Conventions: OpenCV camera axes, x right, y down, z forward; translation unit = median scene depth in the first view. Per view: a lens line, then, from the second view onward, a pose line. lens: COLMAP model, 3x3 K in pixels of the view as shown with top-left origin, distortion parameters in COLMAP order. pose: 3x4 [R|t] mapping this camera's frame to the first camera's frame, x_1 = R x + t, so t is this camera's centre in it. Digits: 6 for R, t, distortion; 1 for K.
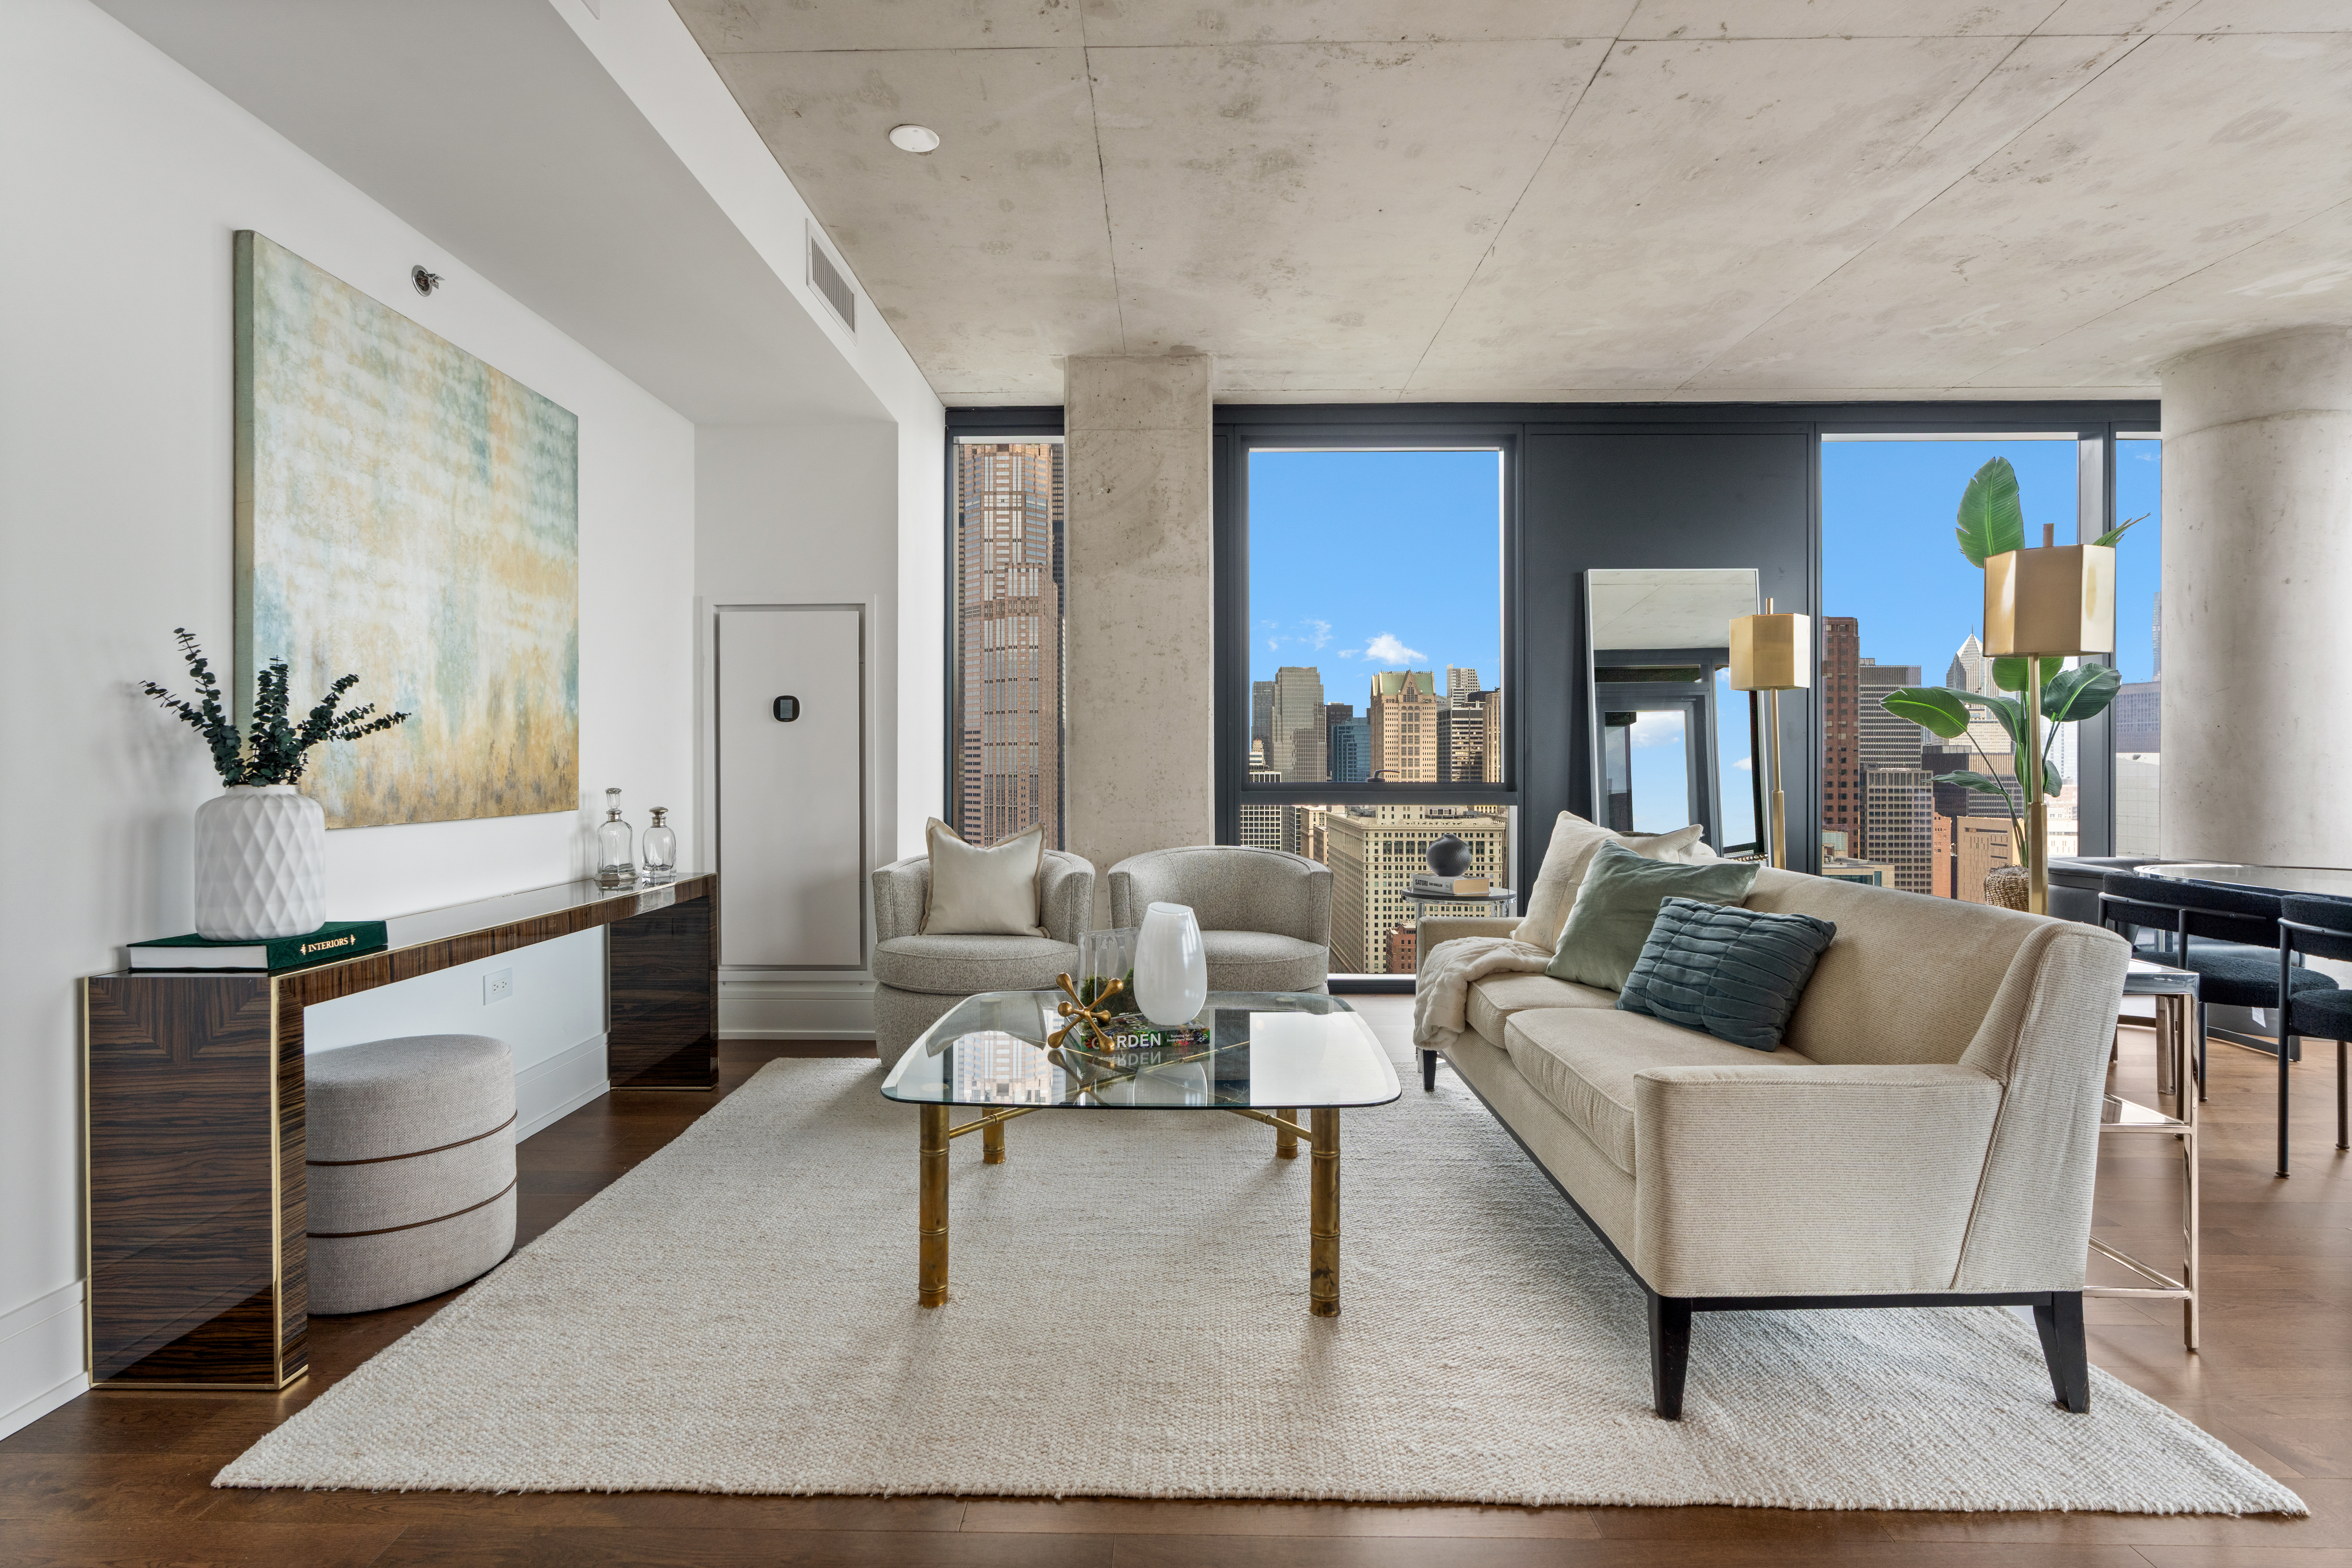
lens RADIAL K [[1127.8, 0, 1161.7], [0, 1127.8, 765.4], [0, 0, 1]] dist [-0.009798, 0.006816]
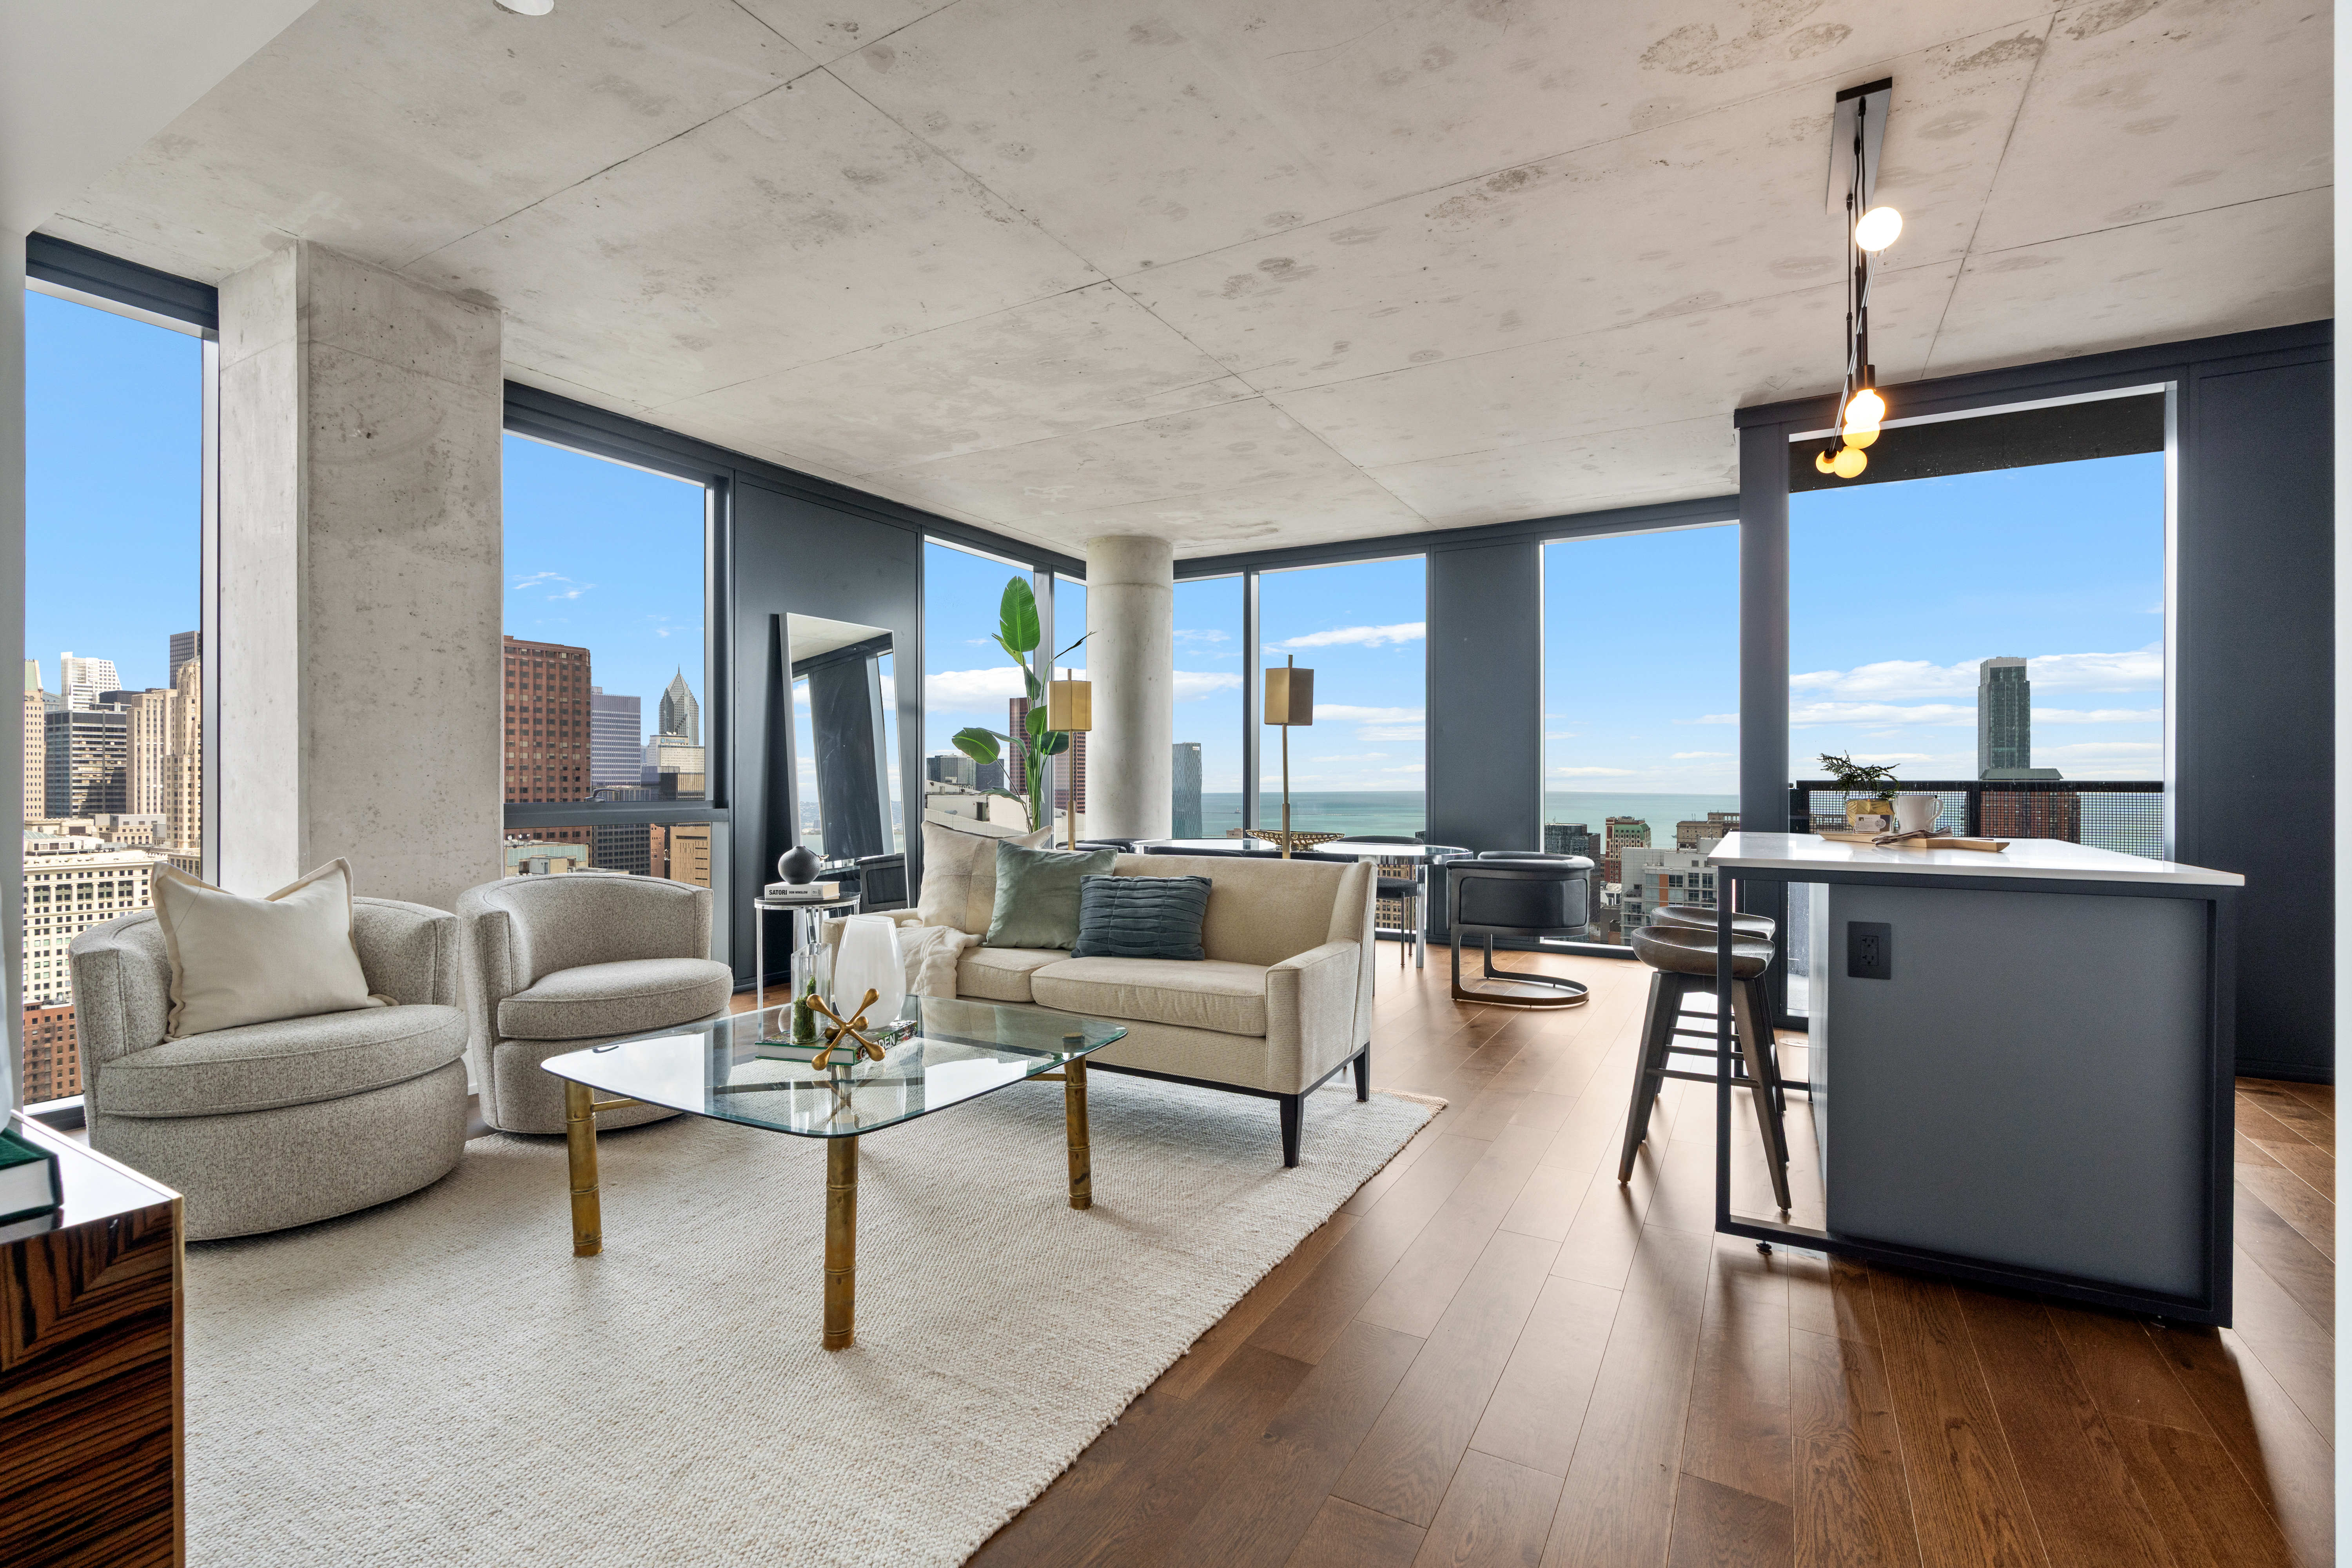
lens RADIAL K [[1058.6, 0, 1170.6], [0, 1058.6, 782.7], [0, 0, 1]] dist [-0.005823, 0.000251]
pose [[0.484231, -0.001055, 0.874940, -0.483750], [0.001730, 0.999998, 0.000248, -0.000951], [-0.874939, 0.001394, 0.484232, 0.179145]]
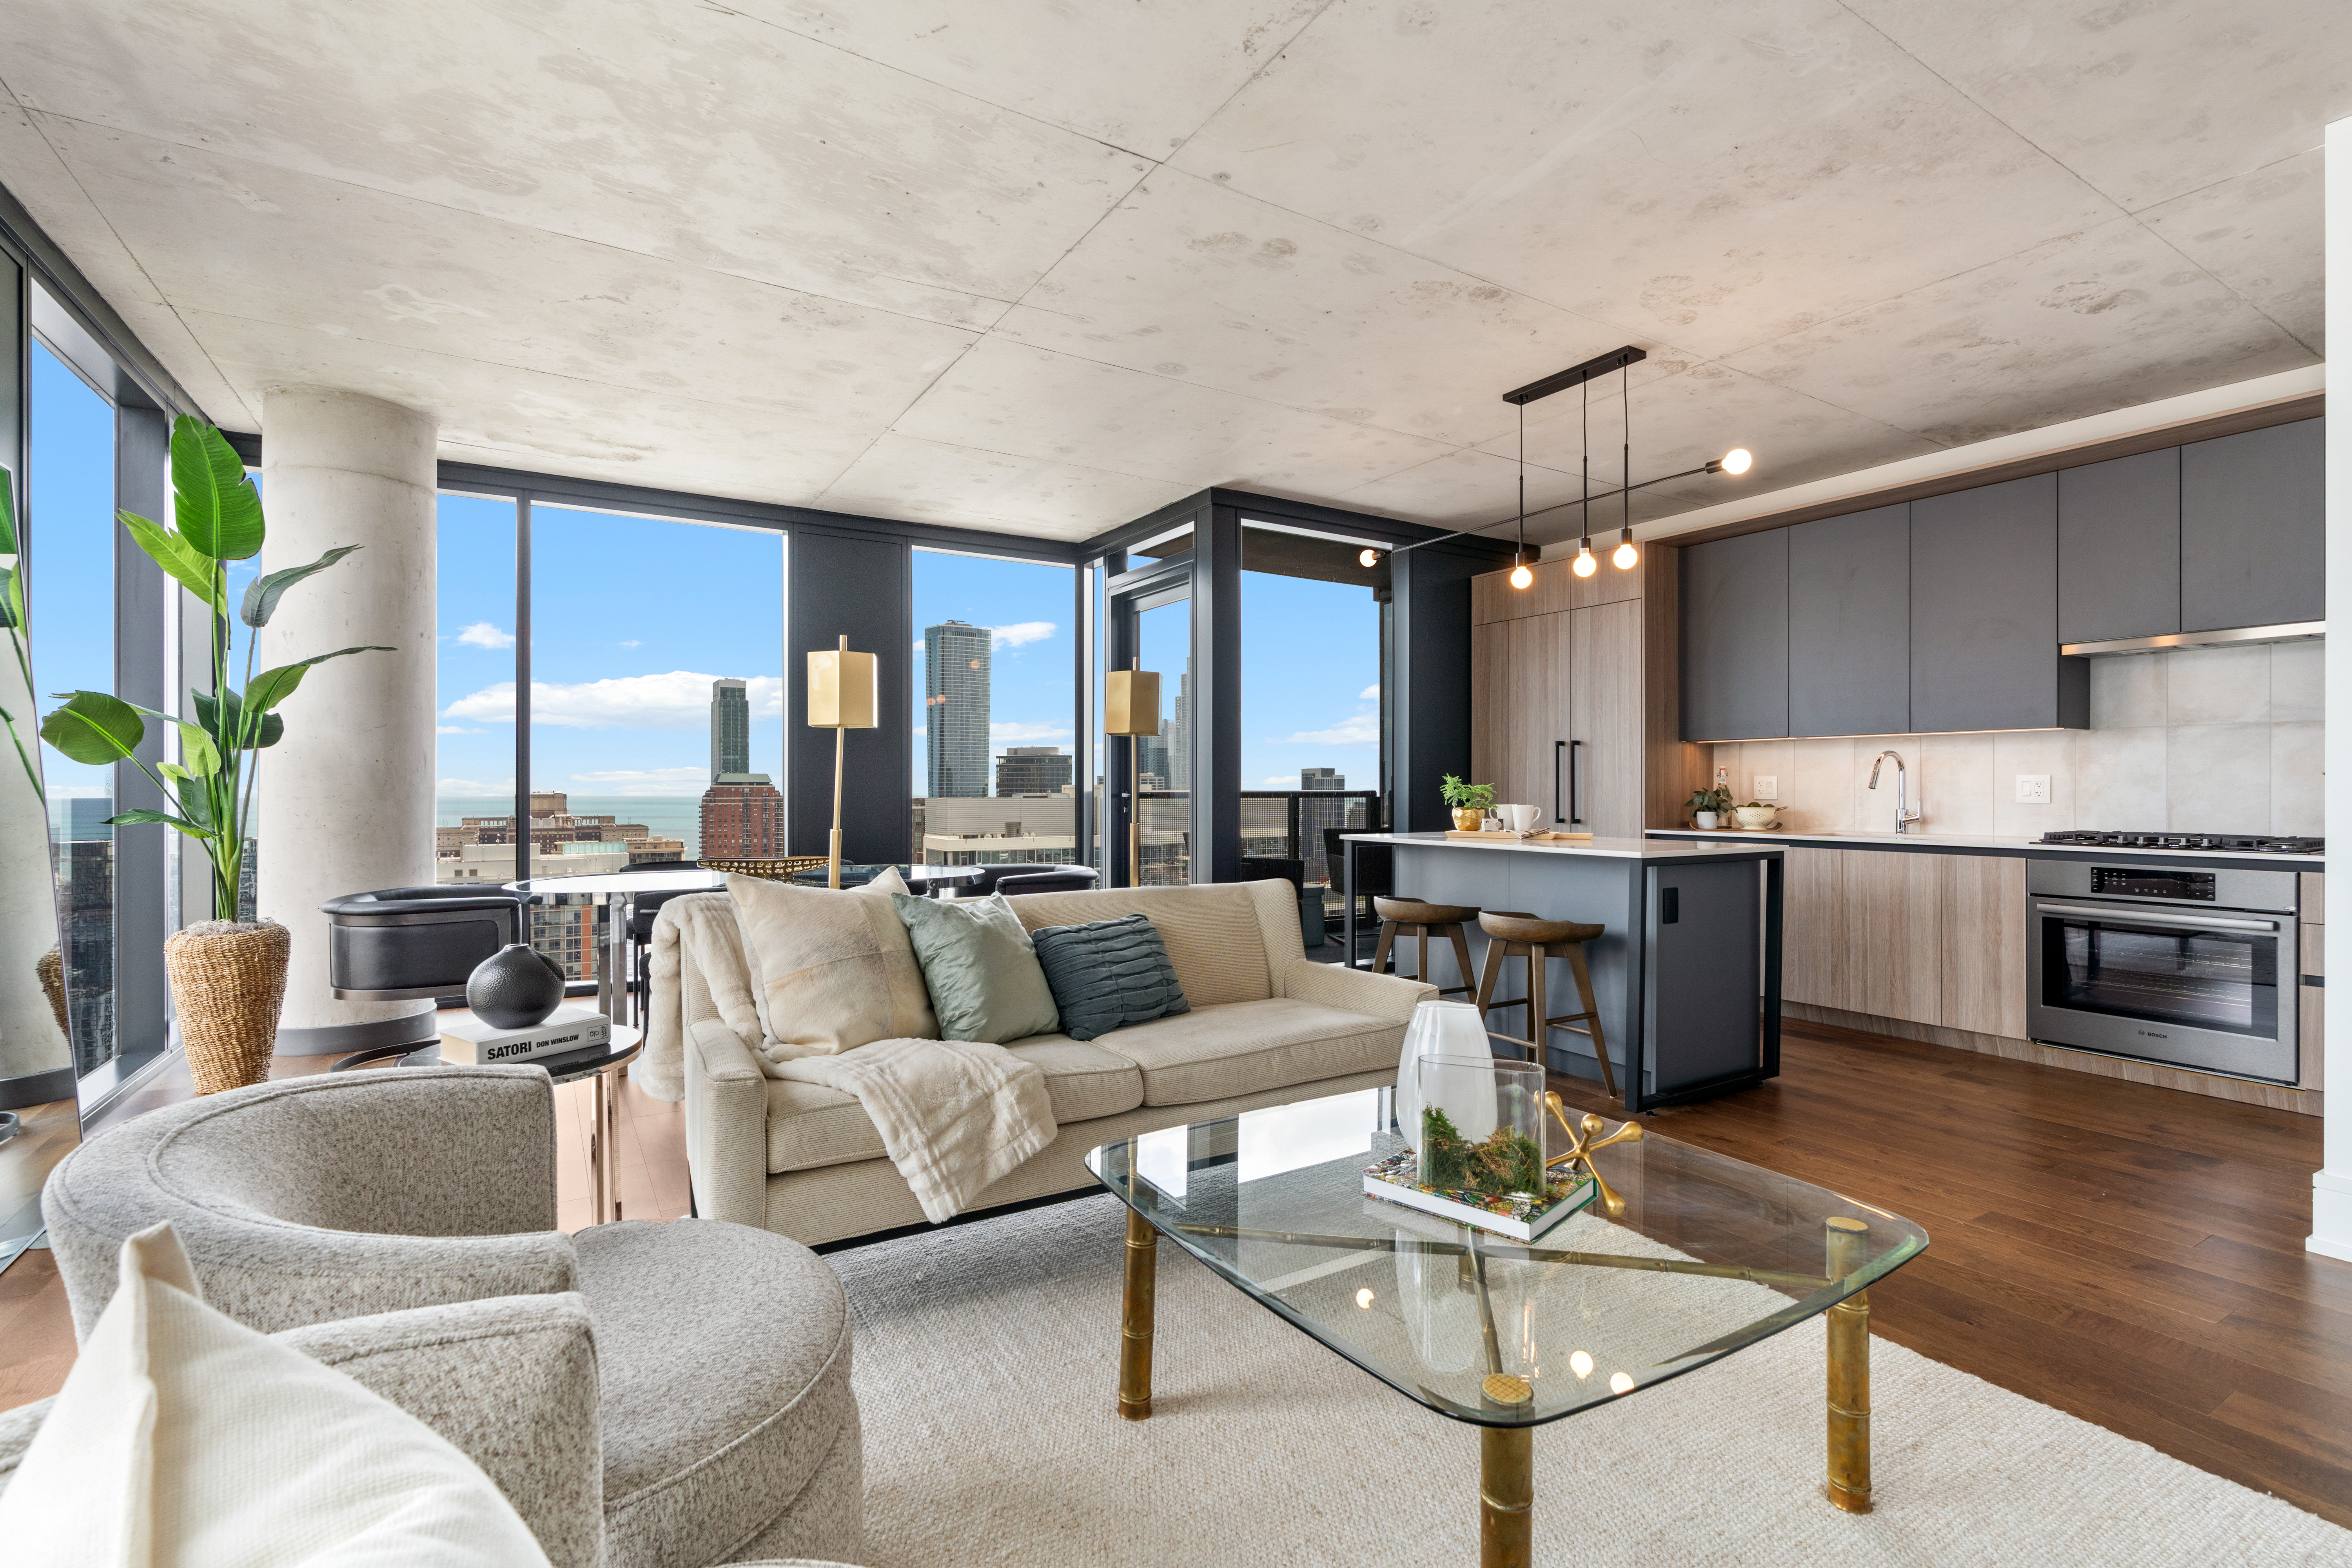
lens RADIAL K [[1052.1, 0, 1169.1], [0, 1052.1, 784.4], [0, 0, 1]] dist [-0.003491, 0.000814]
pose [[-0.536157, -0.000228, 0.844118, -0.319776], [0.002263, 0.999996, 0.001707, -0.015441], [-0.844115, 0.002826, -0.536155, 1.015700]]
